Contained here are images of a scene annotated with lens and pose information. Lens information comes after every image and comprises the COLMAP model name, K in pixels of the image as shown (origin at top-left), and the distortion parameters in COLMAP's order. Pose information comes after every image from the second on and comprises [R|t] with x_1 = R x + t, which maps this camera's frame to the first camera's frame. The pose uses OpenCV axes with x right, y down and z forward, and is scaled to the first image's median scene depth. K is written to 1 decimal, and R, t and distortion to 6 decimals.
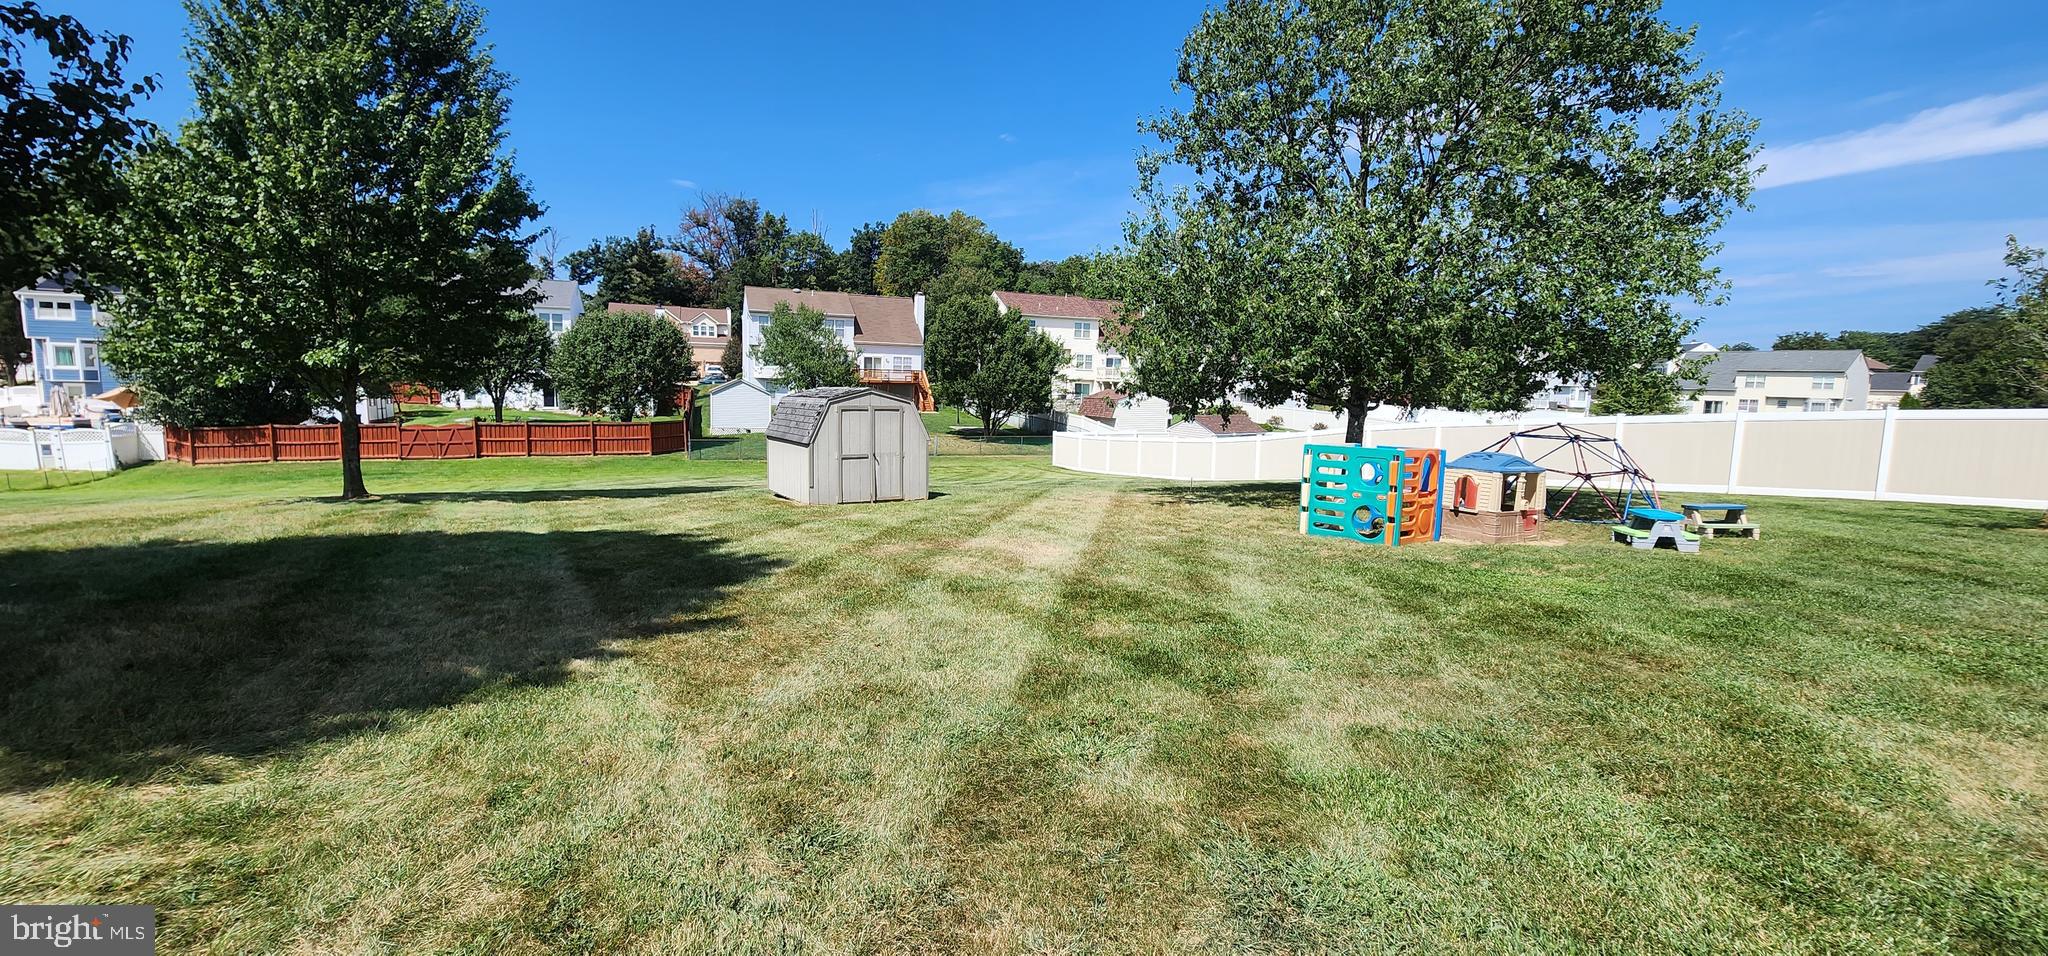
lens RADIAL K [[840.2, 0, 1014.8], [0, 840.2, 480.6], [0, 0, 1]] dist [0.001557, -0.002633]
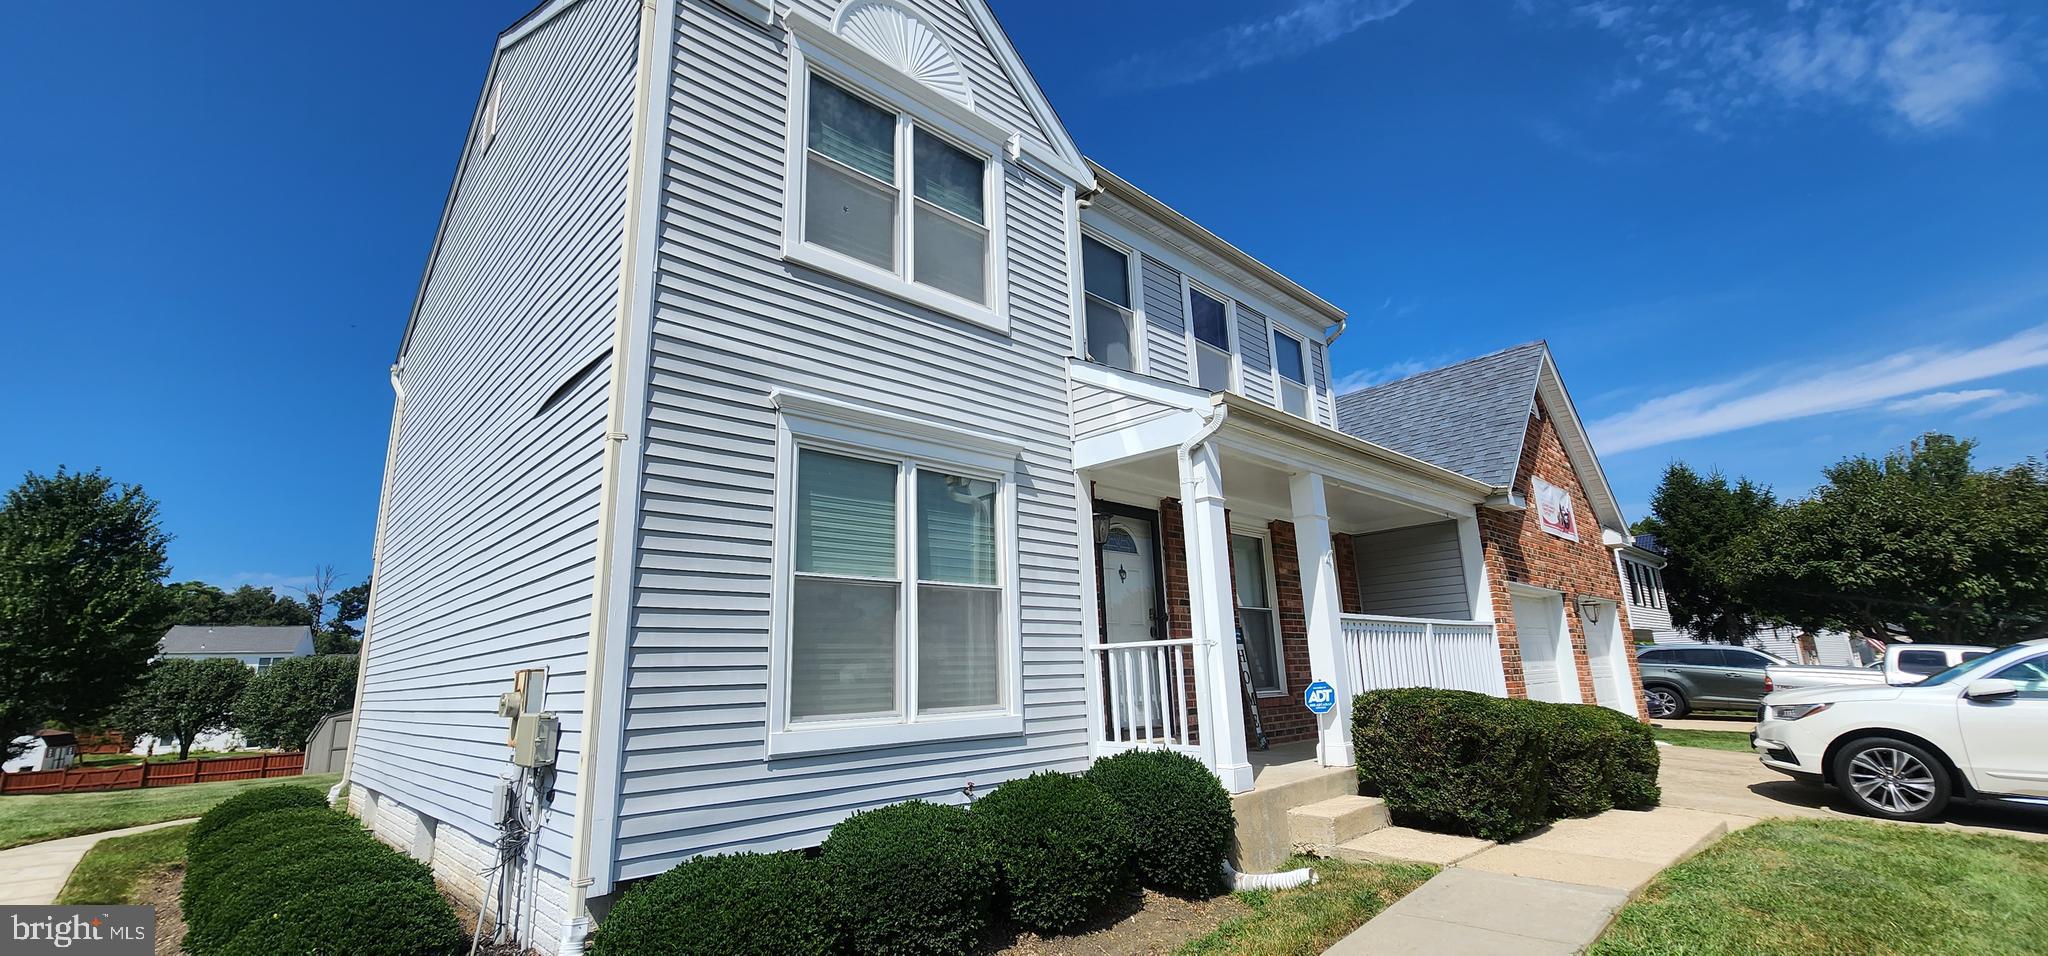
lens RADIAL K [[840.2, 0, 1013.2], [0, 840.2, 473.7], [0, 0, 1]] dist [0.001557, -0.002633]
pose [[0.984235, -0.023081, 0.175353, 0.689248], [0.083880, 0.933772, -0.347899, 0.125485], [-0.155710, 0.357123, 0.920987, -0.786849]]
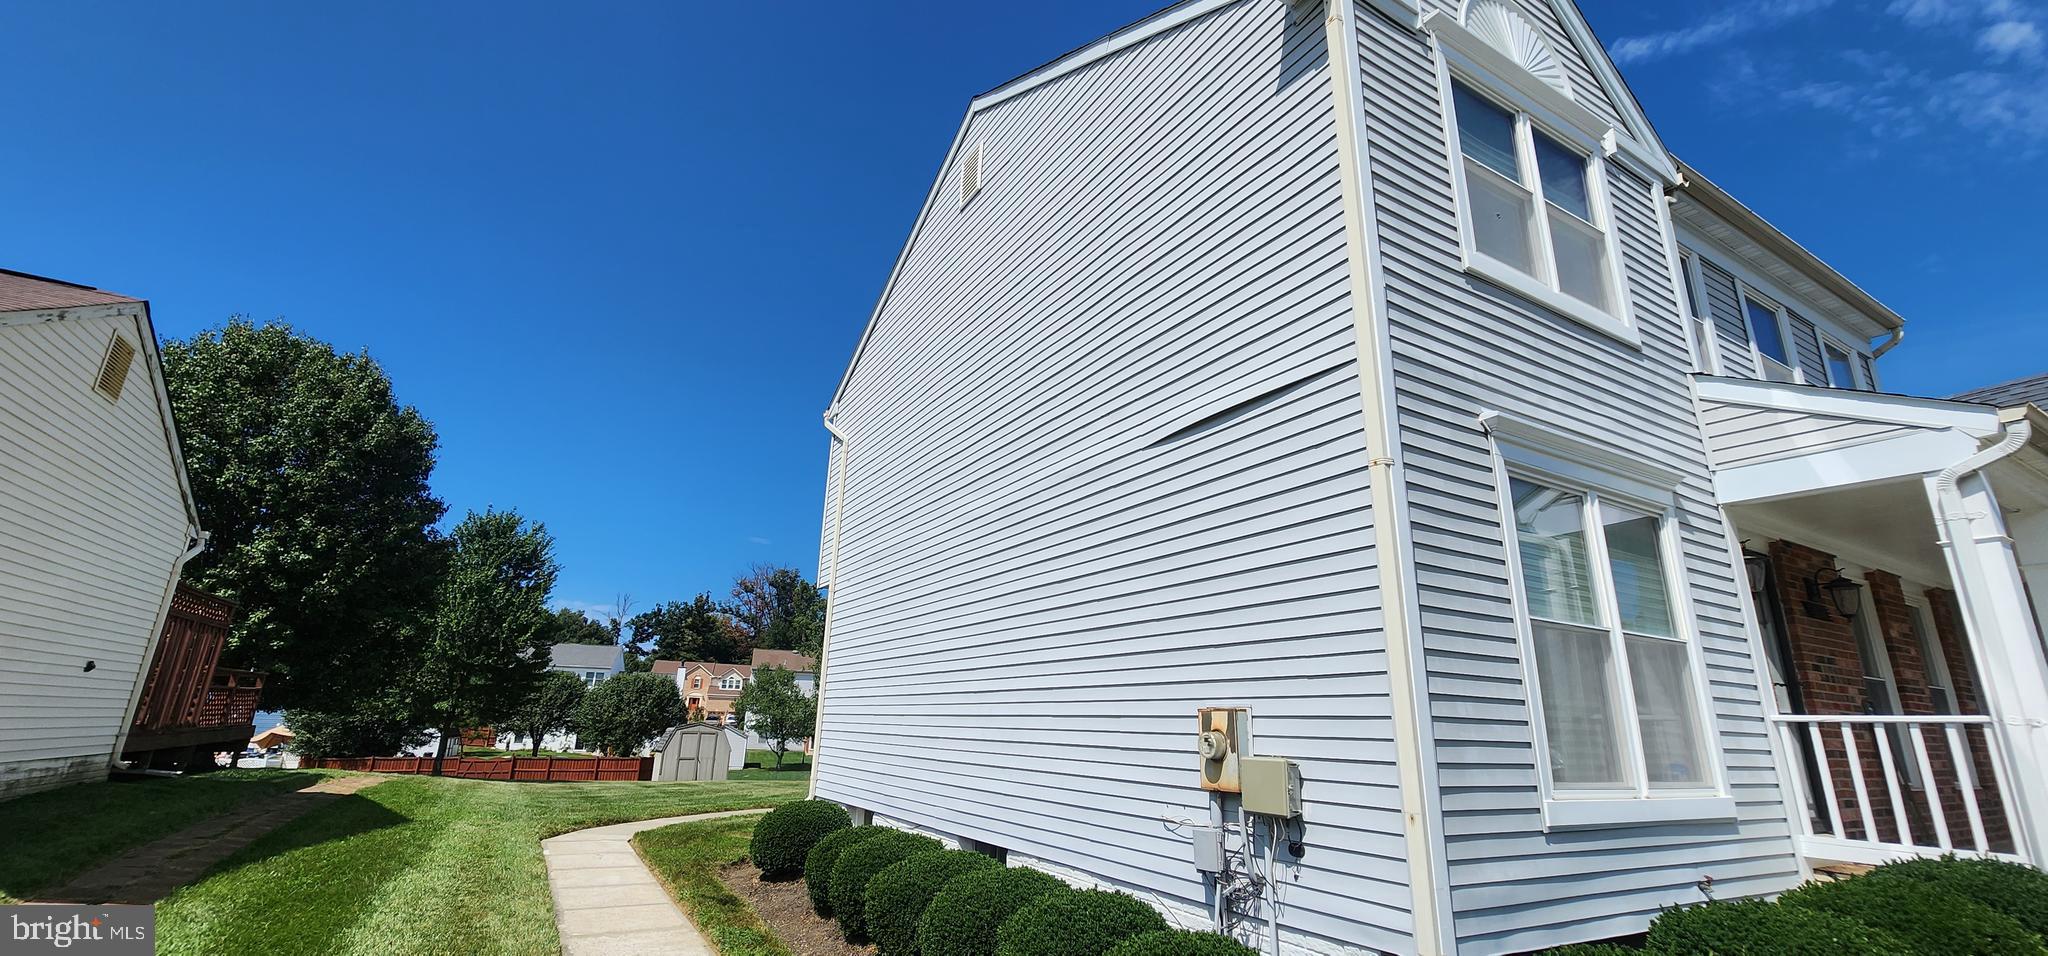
lens RADIAL K [[840.2, 0, 1010.1], [0, 840.2, 474.3], [0, 0, 1]] dist [0.001557, -0.002633]
pose [[0.997302, -0.020867, -0.070381, 0.550602], [-0.009435, 0.914360, -0.404792, 0.117370], [0.072801, 0.404364, 0.911696, -0.762776]]
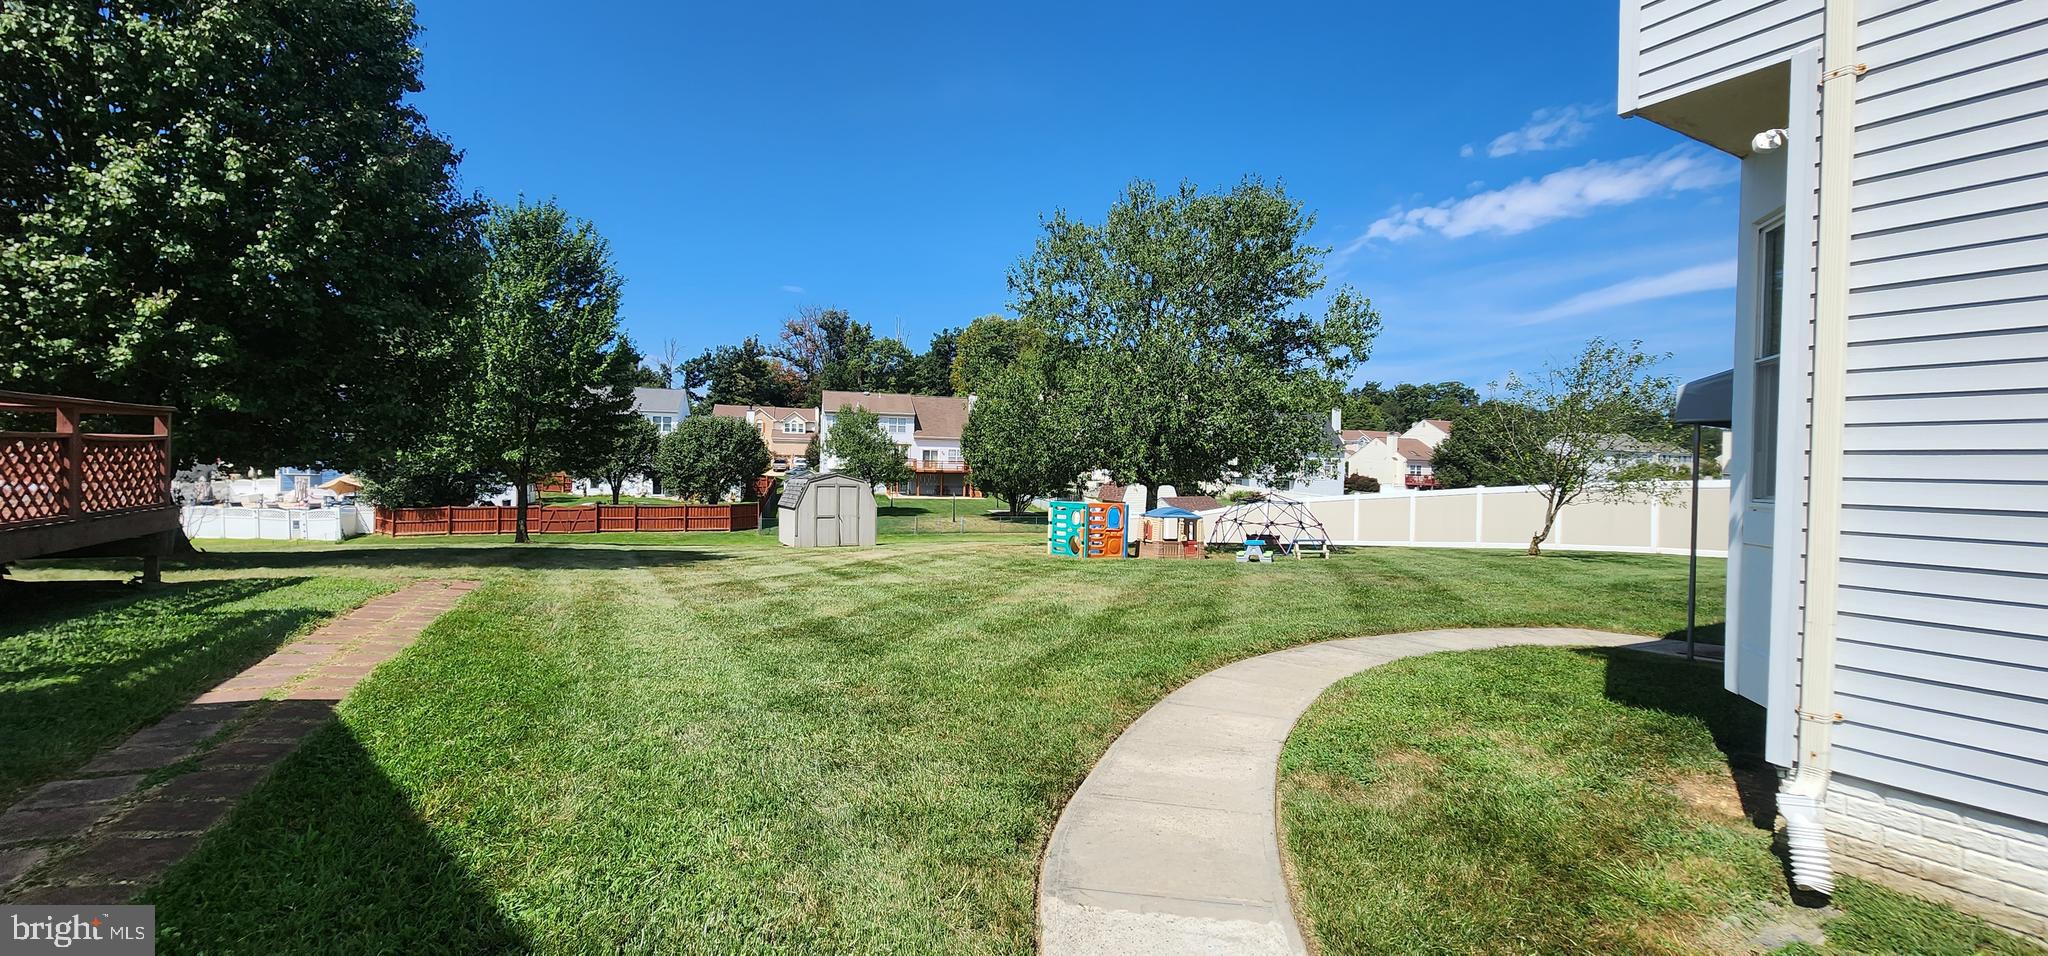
lens RADIAL K [[840.2, 0, 1009.7], [0, 840.2, 479.7], [0, 0, 1]] dist [0.001557, -0.002633]
pose [[0.993402, -0.005239, -0.114568, 0.252655], [-0.007194, 0.994142, -0.107842, 0.053188], [0.114462, 0.107955, 0.987545, -0.382455]]
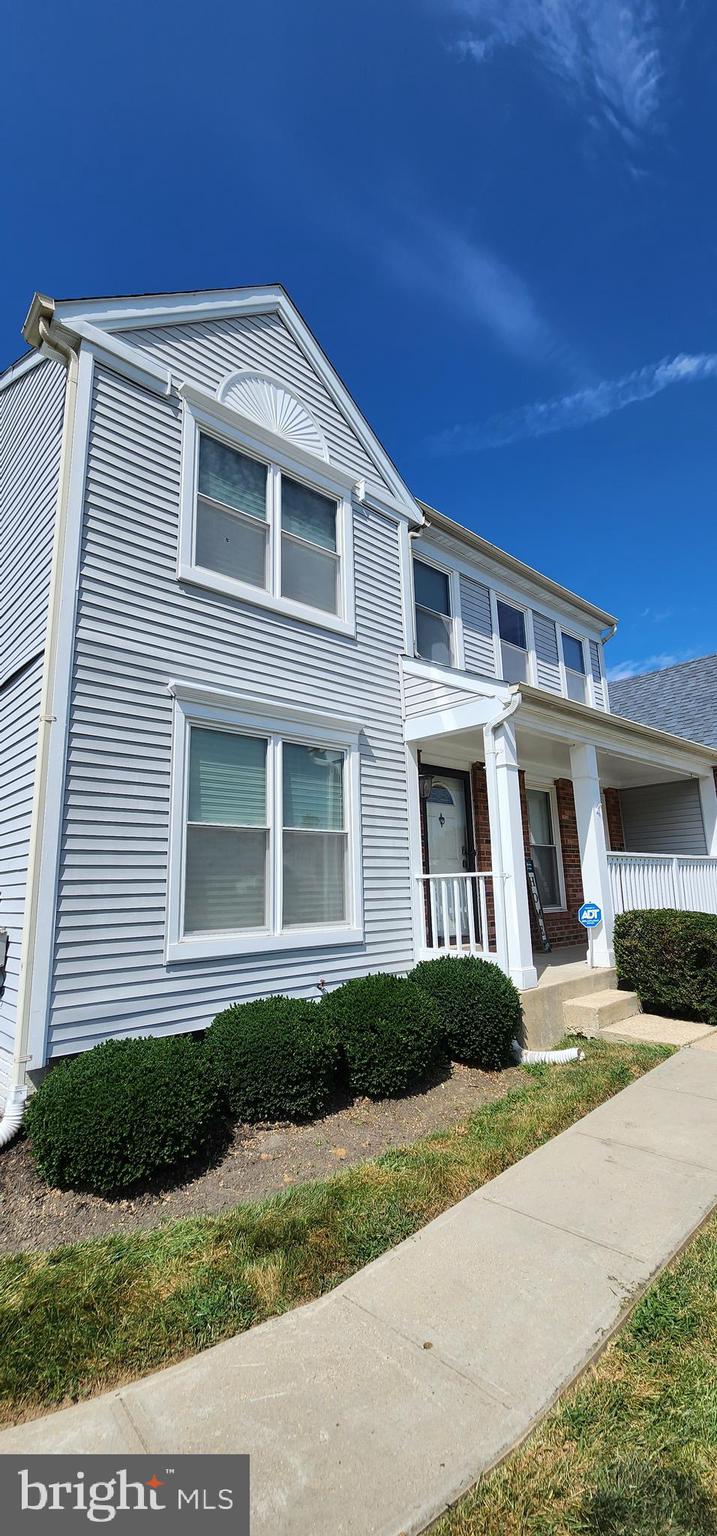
lens RADIAL K [[630.2, 0, 362.5], [0, 630.2, 757.7], [0, 0, 1]] dist [0.001557, -0.002633]
pose [[0.985595, -0.024077, 0.167399, 0.695139], [0.076822, 0.945540, -0.316310, 0.119747], [-0.150666, 0.324614, 0.933770, -0.783327]]
